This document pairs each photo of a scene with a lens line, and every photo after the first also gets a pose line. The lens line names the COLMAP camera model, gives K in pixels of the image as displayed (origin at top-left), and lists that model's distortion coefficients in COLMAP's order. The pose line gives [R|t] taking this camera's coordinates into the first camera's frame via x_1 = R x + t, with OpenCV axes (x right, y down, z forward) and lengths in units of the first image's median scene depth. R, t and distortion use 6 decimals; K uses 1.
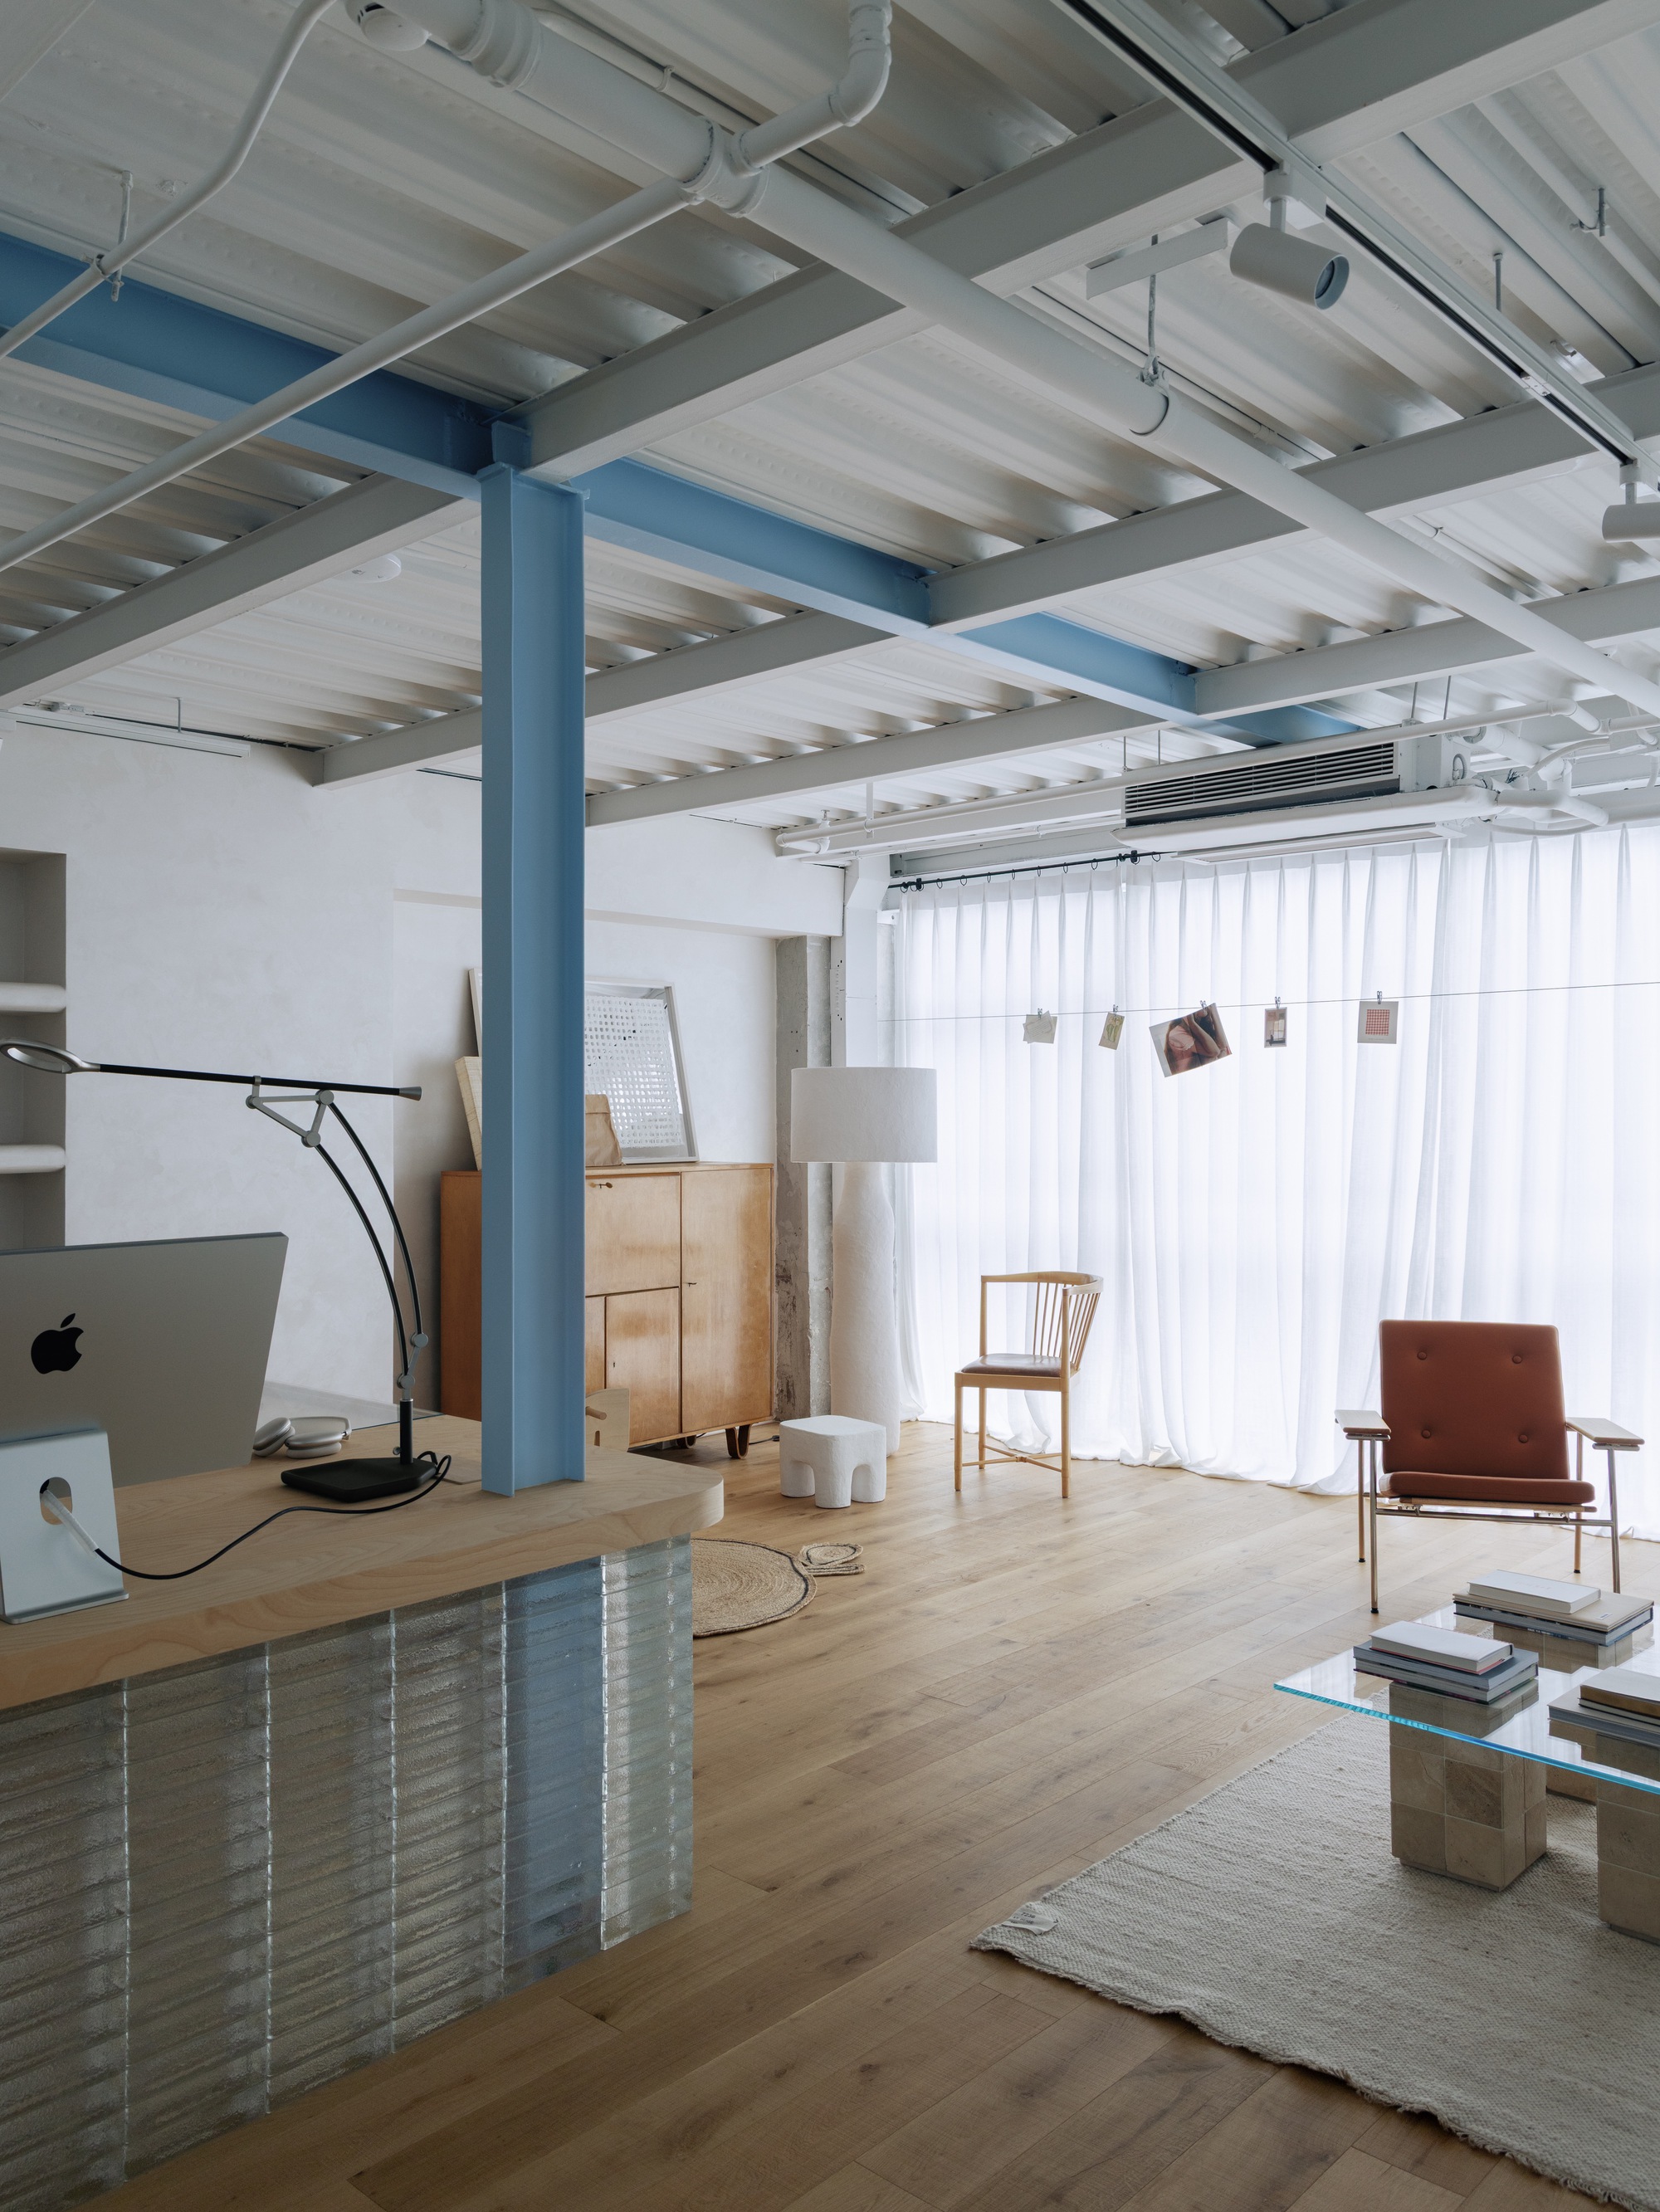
lens RADIAL K [[1694.2, 0, 830.0], [0, 1694.2, 1106.0], [0, 0, 1]] dist [-0.003589, -0.002389]
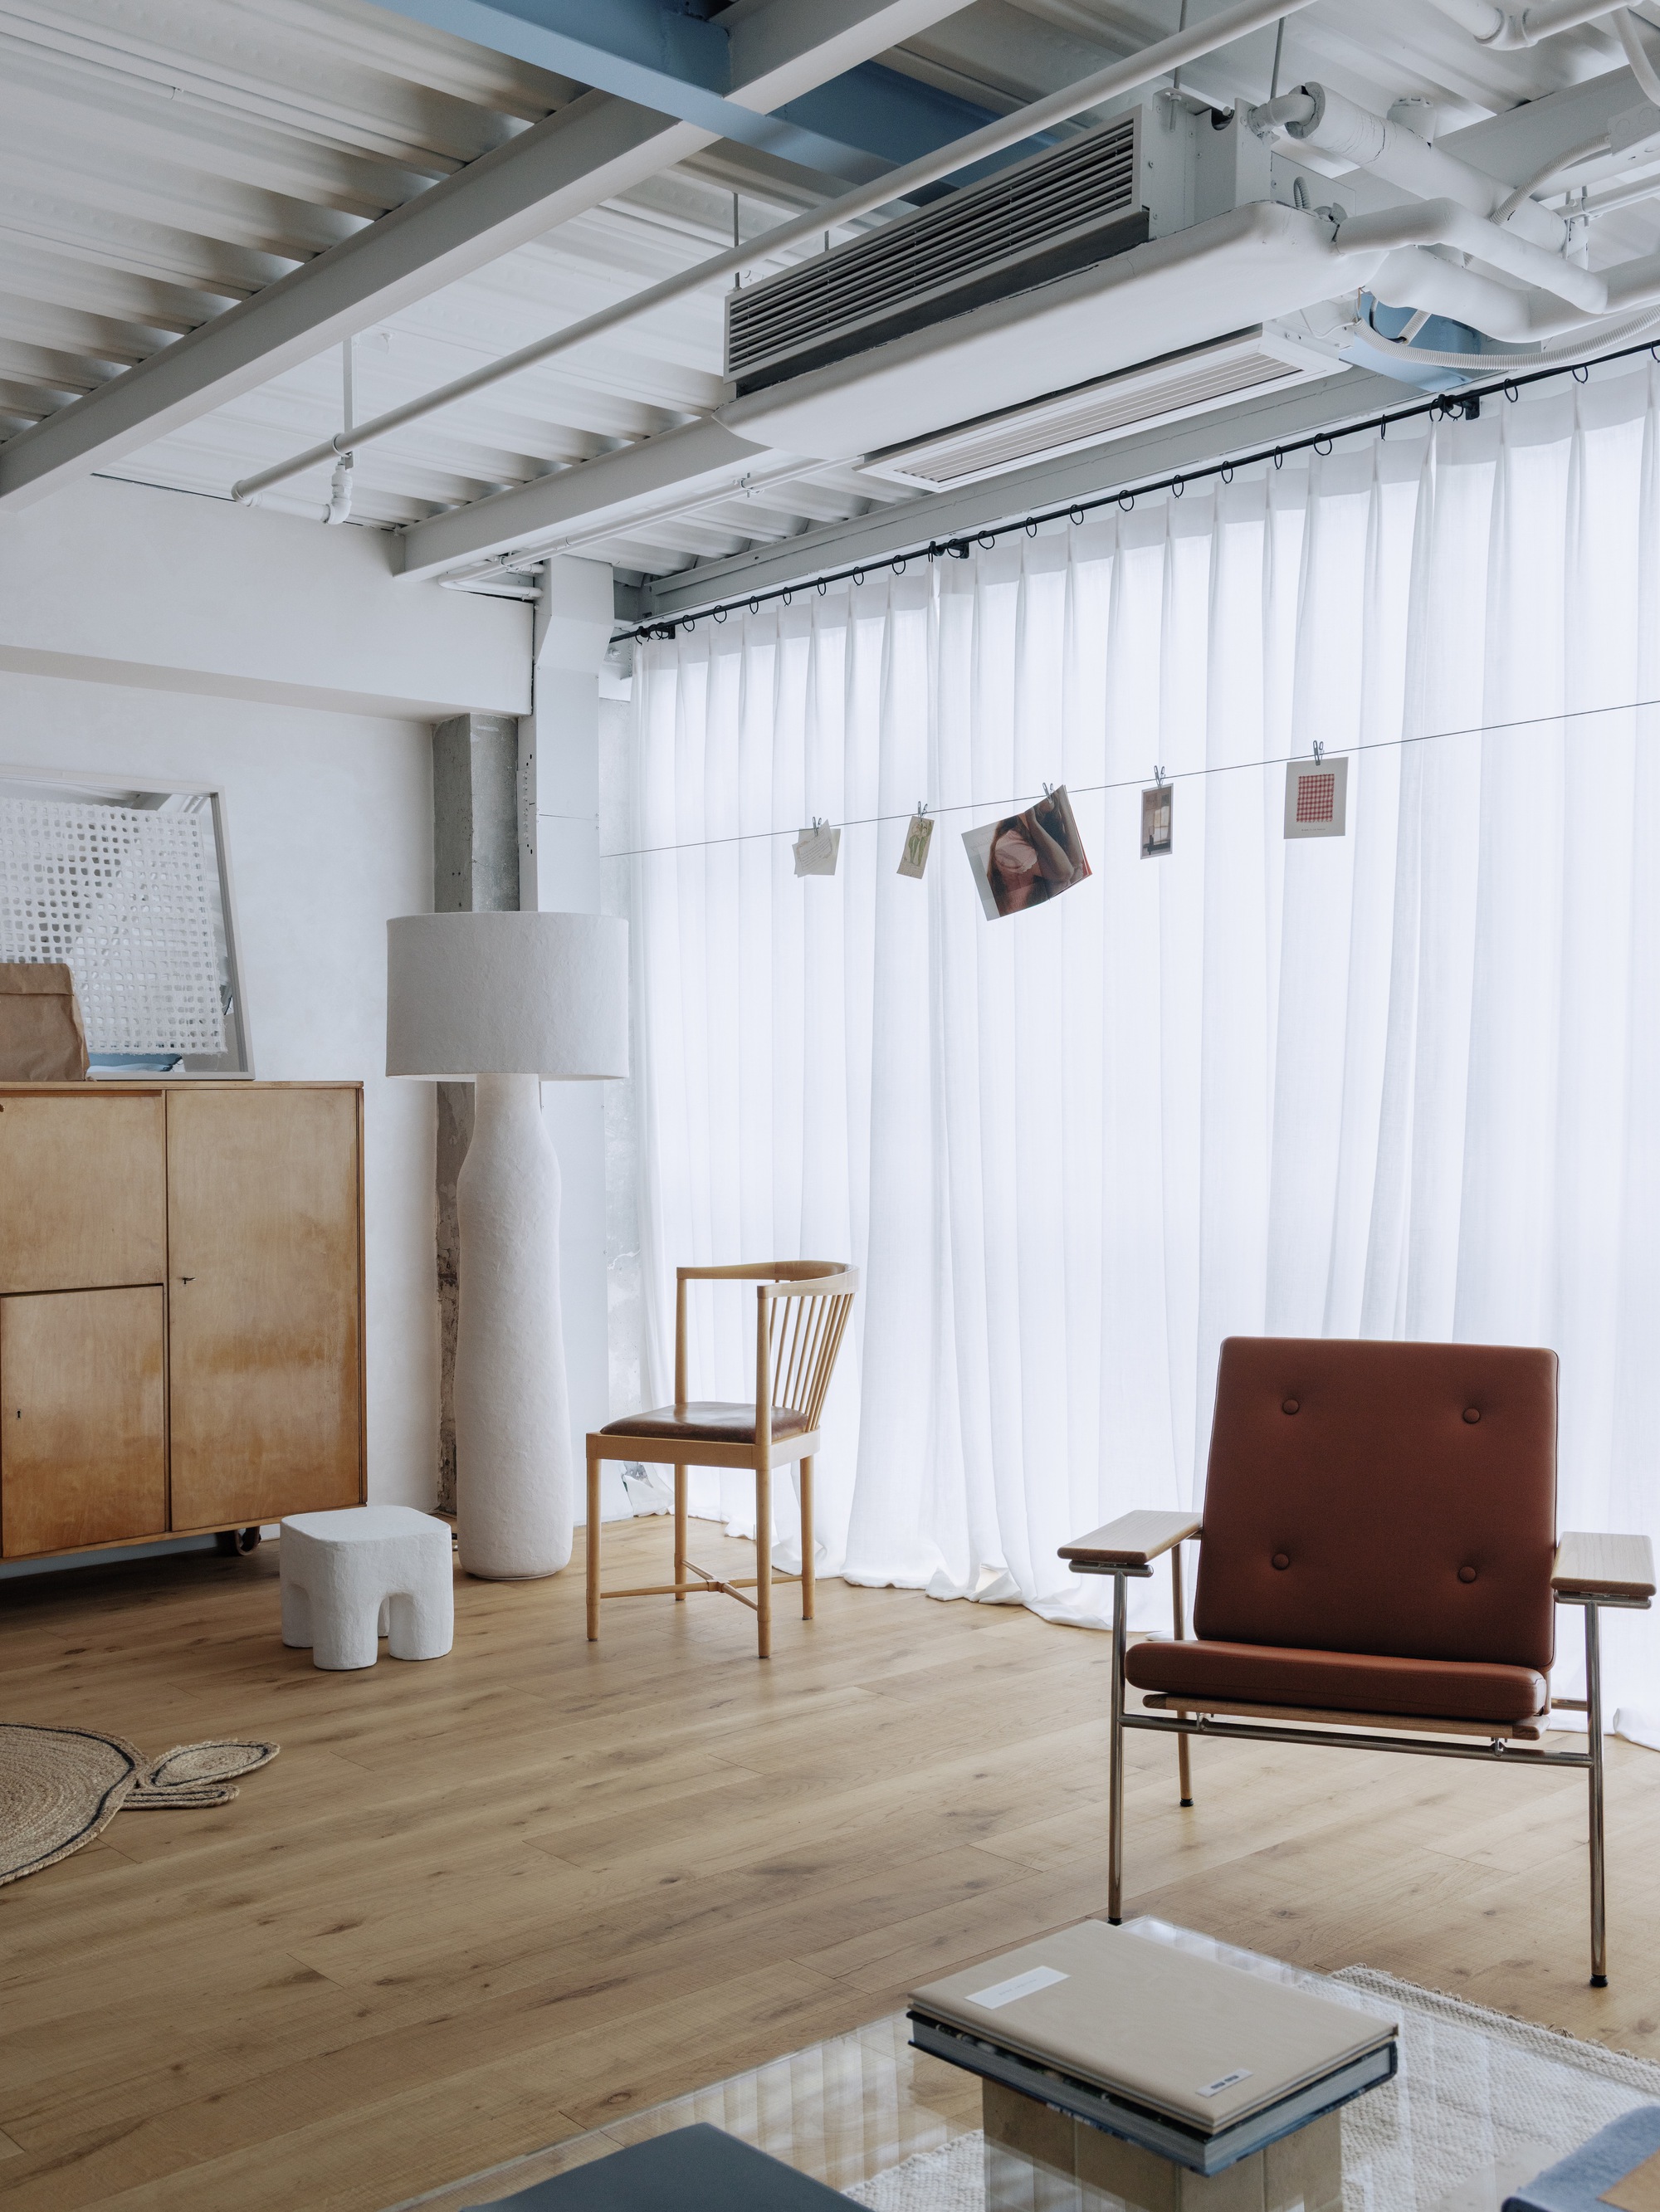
lens RADIAL K [[2211.8, 0, 830.0], [0, 2211.8, 1106.0], [0, 0, 1]] dist [0.037805, -0.186441]
pose [[0.996452, -0.002223, -0.084139, 0.216500], [0.002773, 0.999976, 0.006422, 0.042324], [0.084123, -0.006633, 0.996433, 0.263014]]
